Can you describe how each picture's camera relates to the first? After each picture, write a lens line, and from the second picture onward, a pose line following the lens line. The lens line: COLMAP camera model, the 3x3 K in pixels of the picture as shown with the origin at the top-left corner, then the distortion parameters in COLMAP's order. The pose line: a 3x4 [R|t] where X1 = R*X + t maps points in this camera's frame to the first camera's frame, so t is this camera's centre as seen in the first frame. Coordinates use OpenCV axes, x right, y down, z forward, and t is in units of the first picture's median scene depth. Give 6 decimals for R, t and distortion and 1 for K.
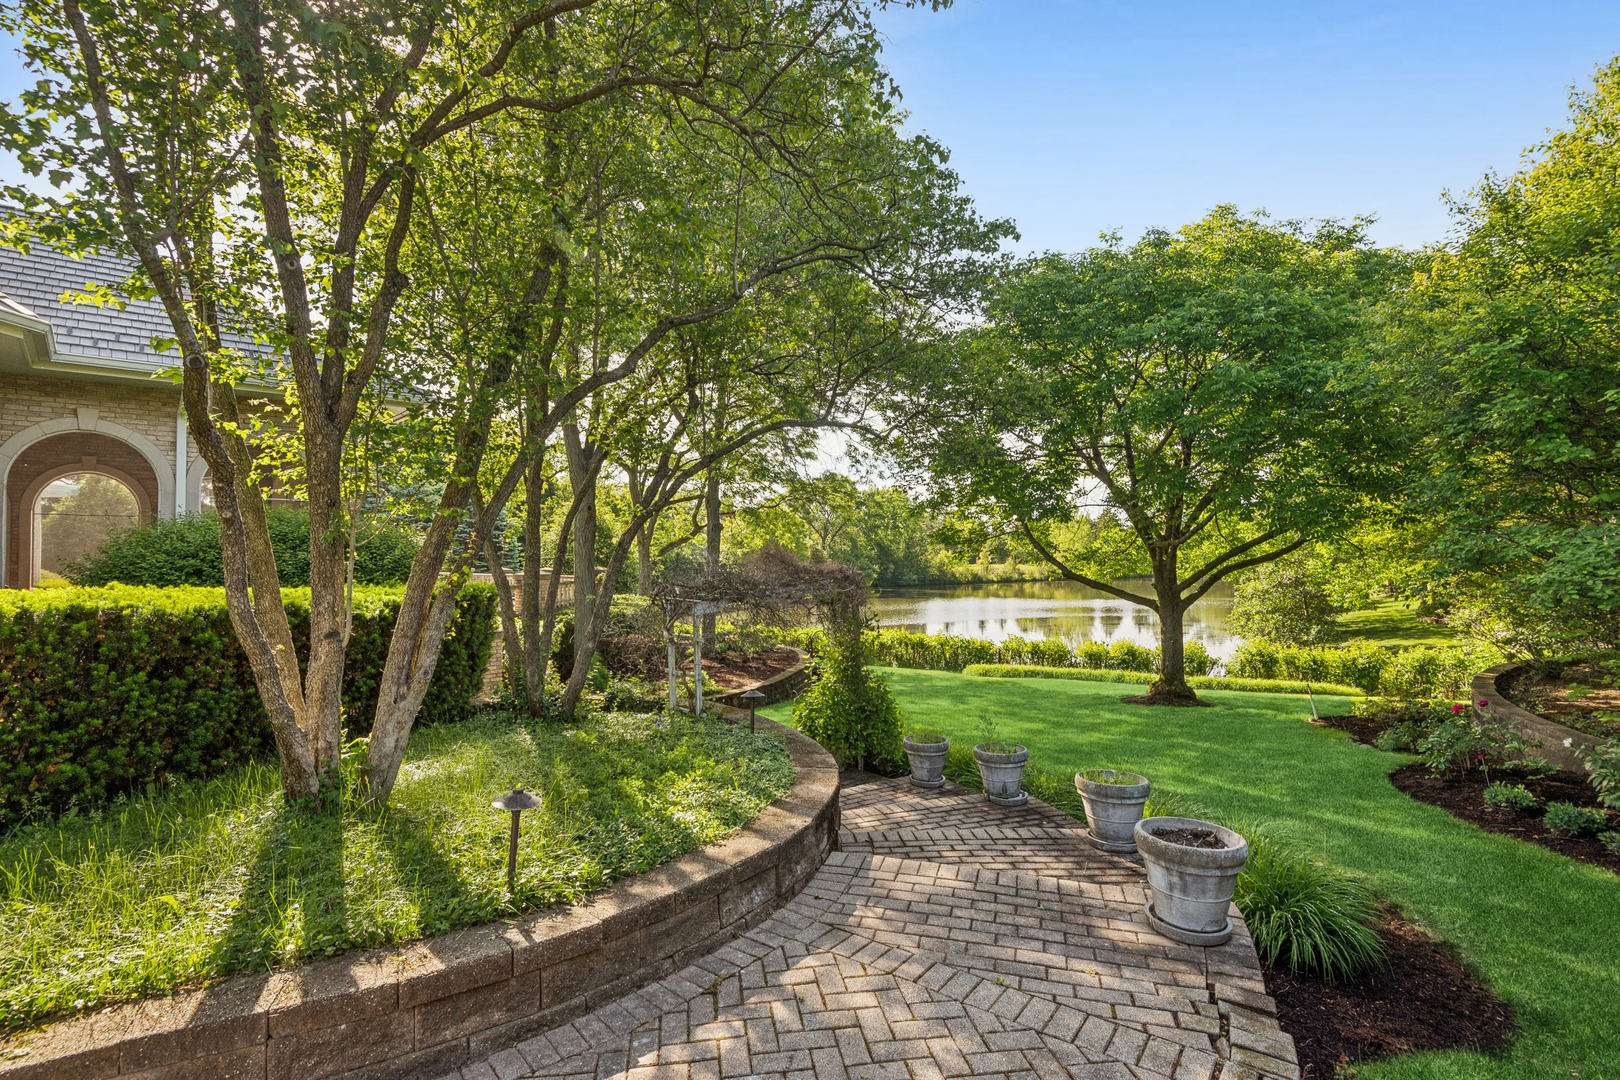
lens RADIAL K [[741.7, 0, 797.0], [0, 741.7, 537.3], [0, 0, 1]] dist [0.019917, -0.013204]
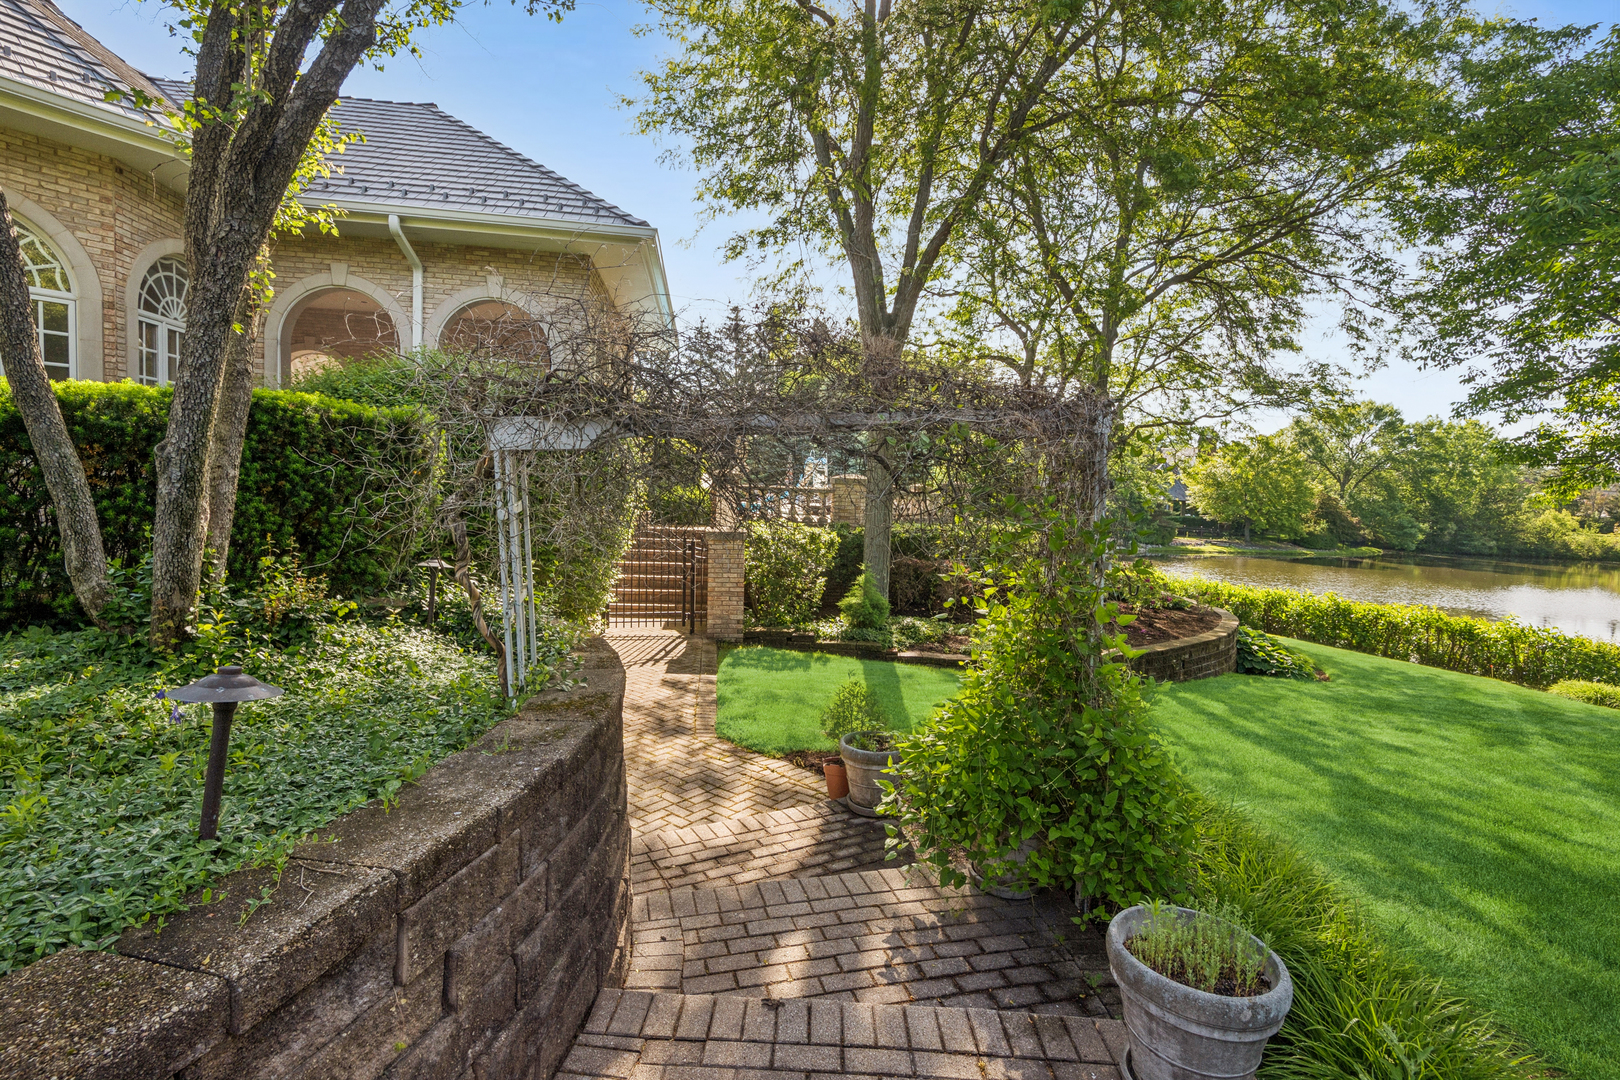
lens RADIAL K [[741.7, 0, 797.0], [0, 741.7, 537.3], [0, 0, 1]] dist [0.019917, -0.013204]
pose [[0.825893, 0.086698, -0.557121, 0.038041], [-0.038344, 0.994456, 0.097913, 0.018278], [0.562521, -0.059503, 0.824639, 0.136208]]
